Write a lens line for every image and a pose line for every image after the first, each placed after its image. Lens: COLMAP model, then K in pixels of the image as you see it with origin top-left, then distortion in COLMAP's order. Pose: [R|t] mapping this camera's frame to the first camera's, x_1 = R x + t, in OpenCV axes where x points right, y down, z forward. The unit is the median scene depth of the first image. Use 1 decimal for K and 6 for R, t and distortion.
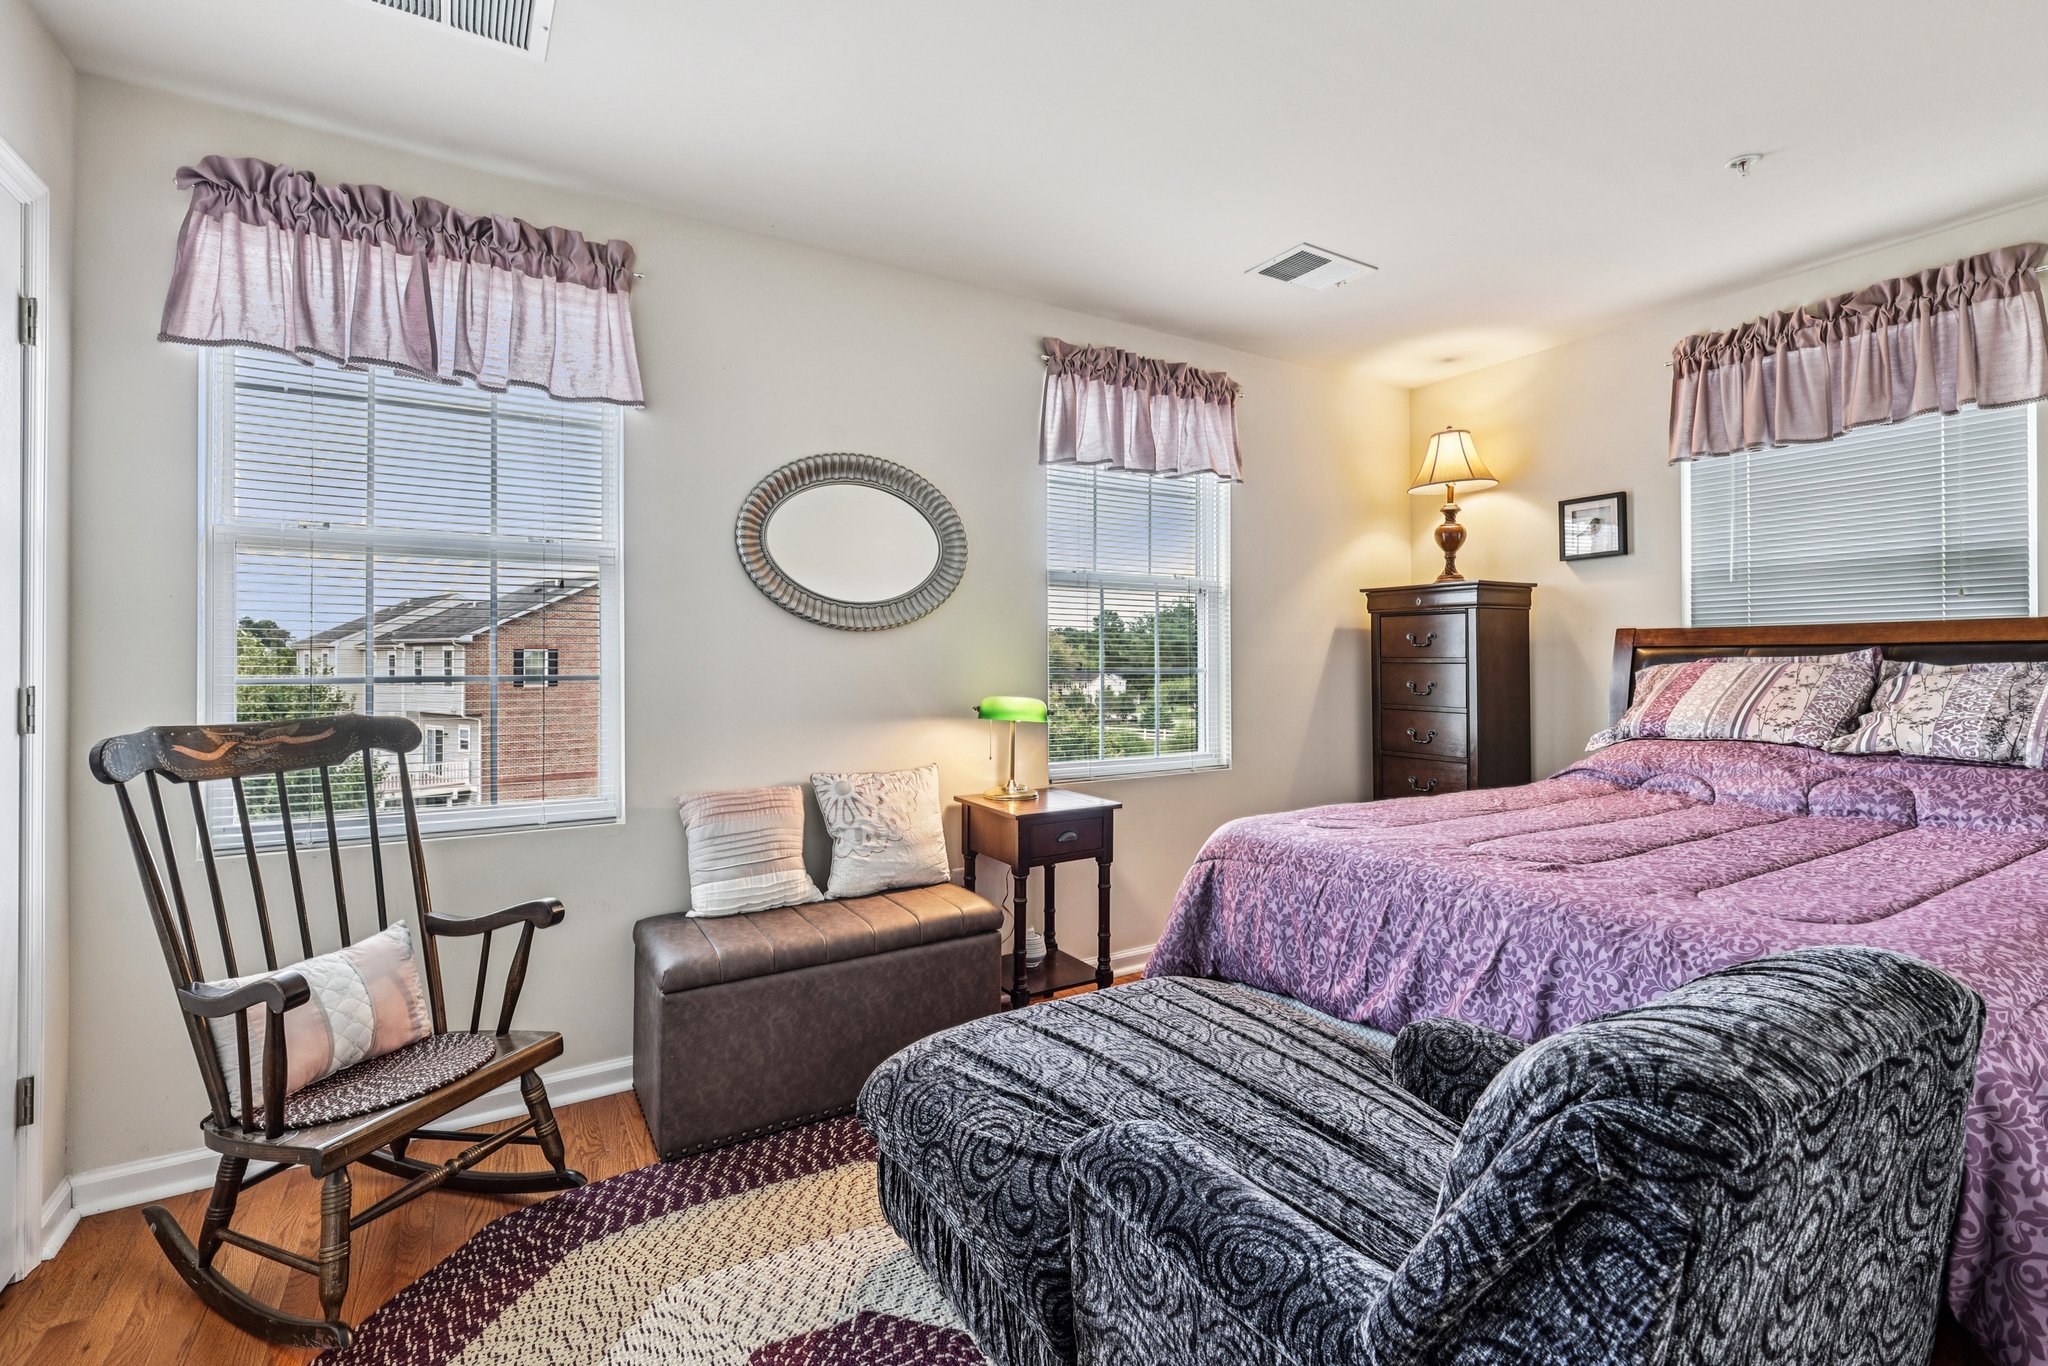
lens RADIAL K [[901.8, 0, 1020.5], [0, 901.8, 665.5], [0, 0, 1]] dist [0.000599, 0.000295]
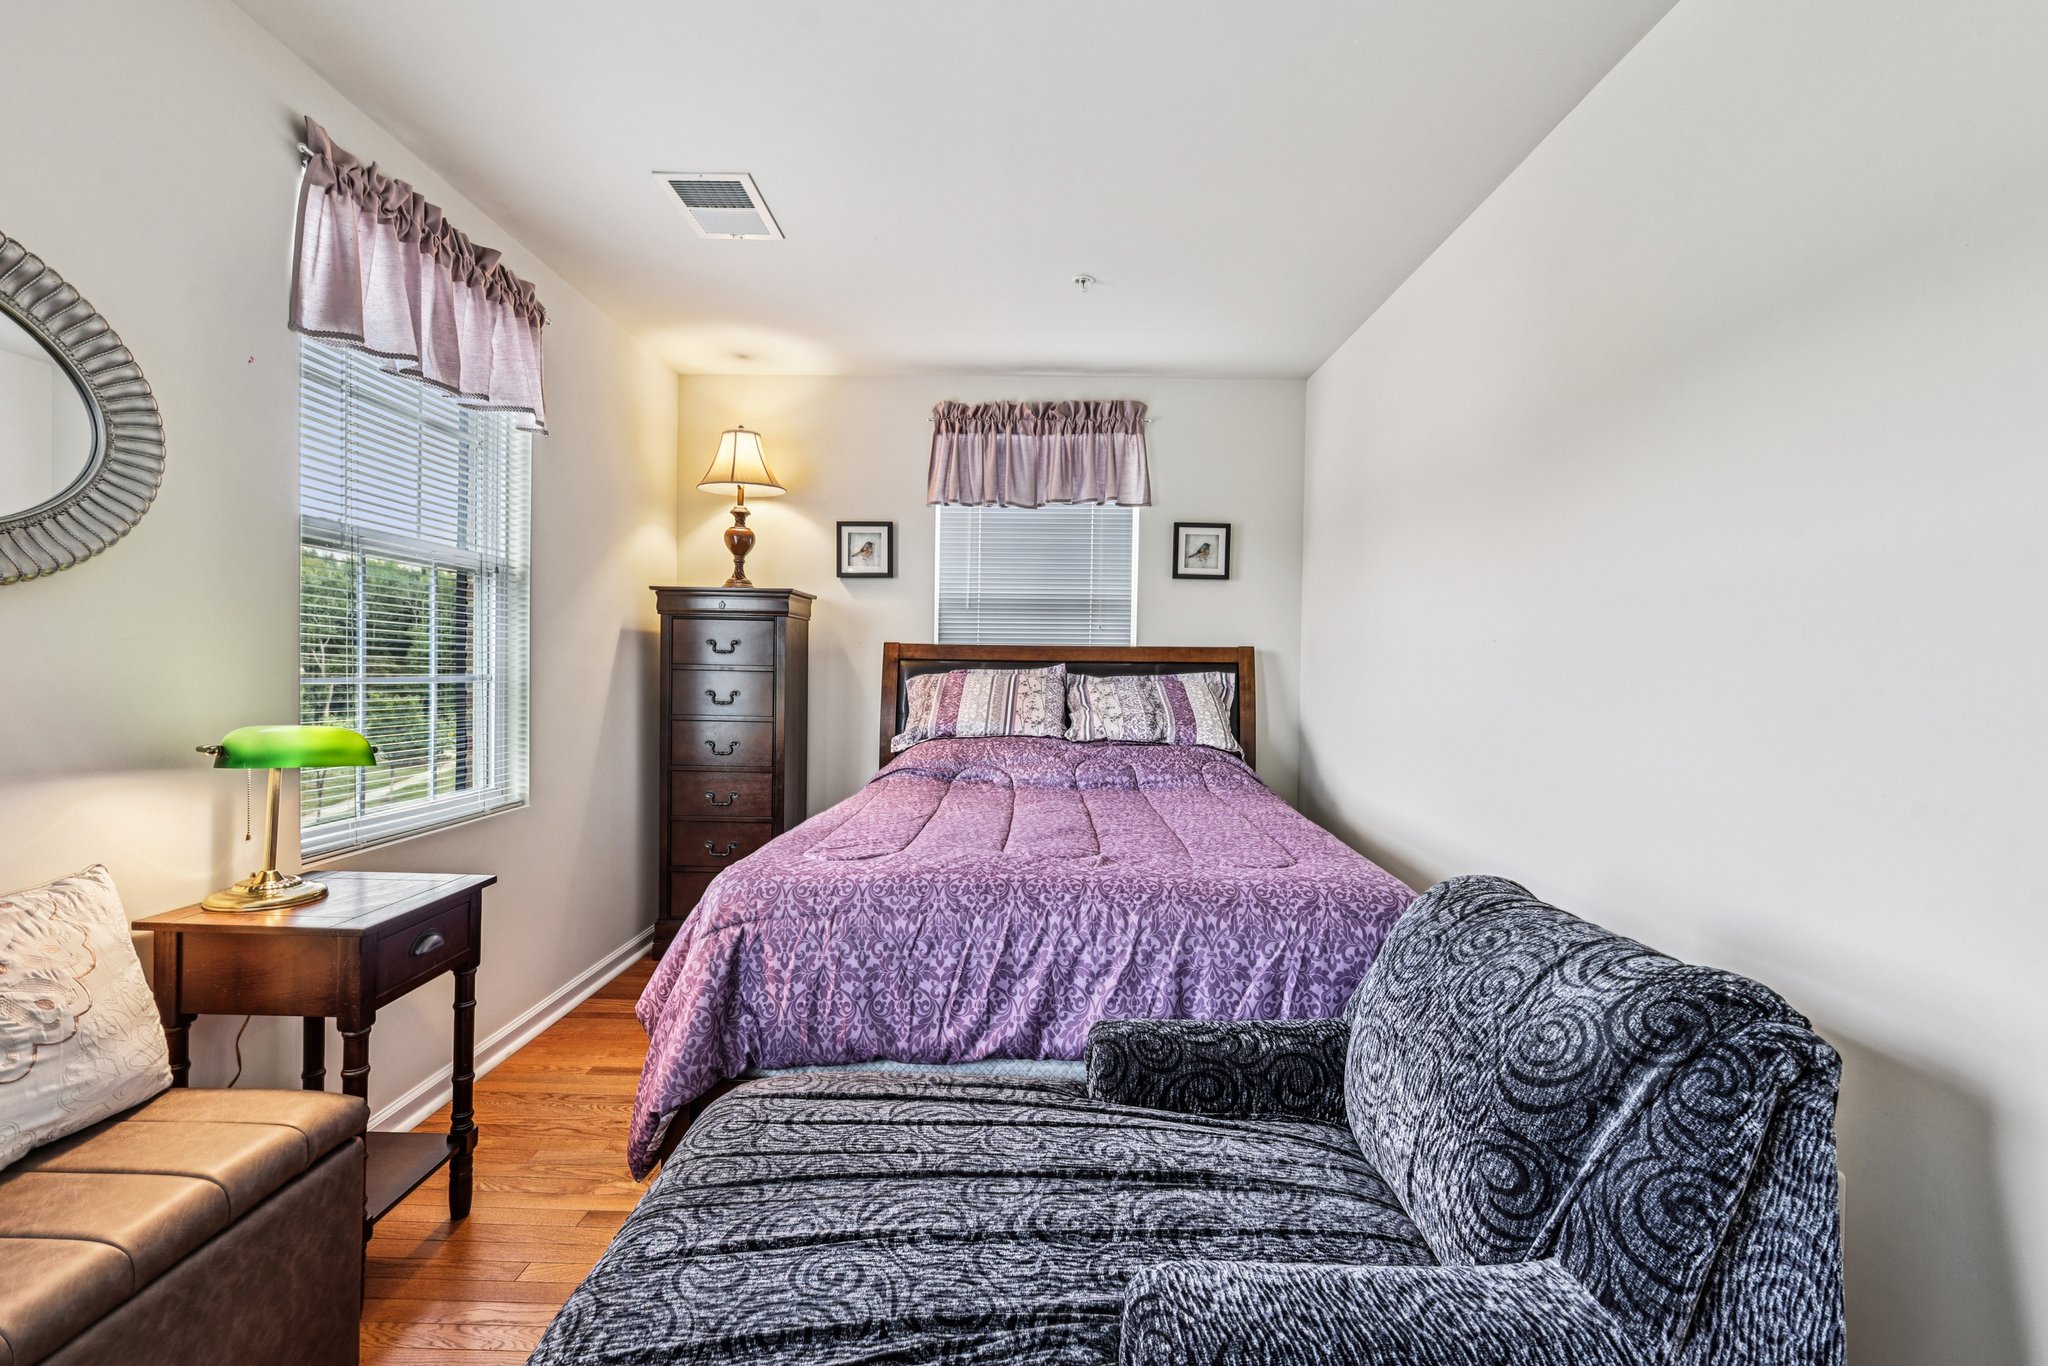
lens RADIAL K [[901.8, 0, 1022.2], [0, 901.8, 690.0], [0, 0, 1]] dist [0.000599, 0.000295]
pose [[0.527420, -0.008819, 0.849559, -0.266213], [-0.011102, 0.999789, 0.017270, -0.003086], [-0.849532, -0.018541, 0.527211, 0.322274]]
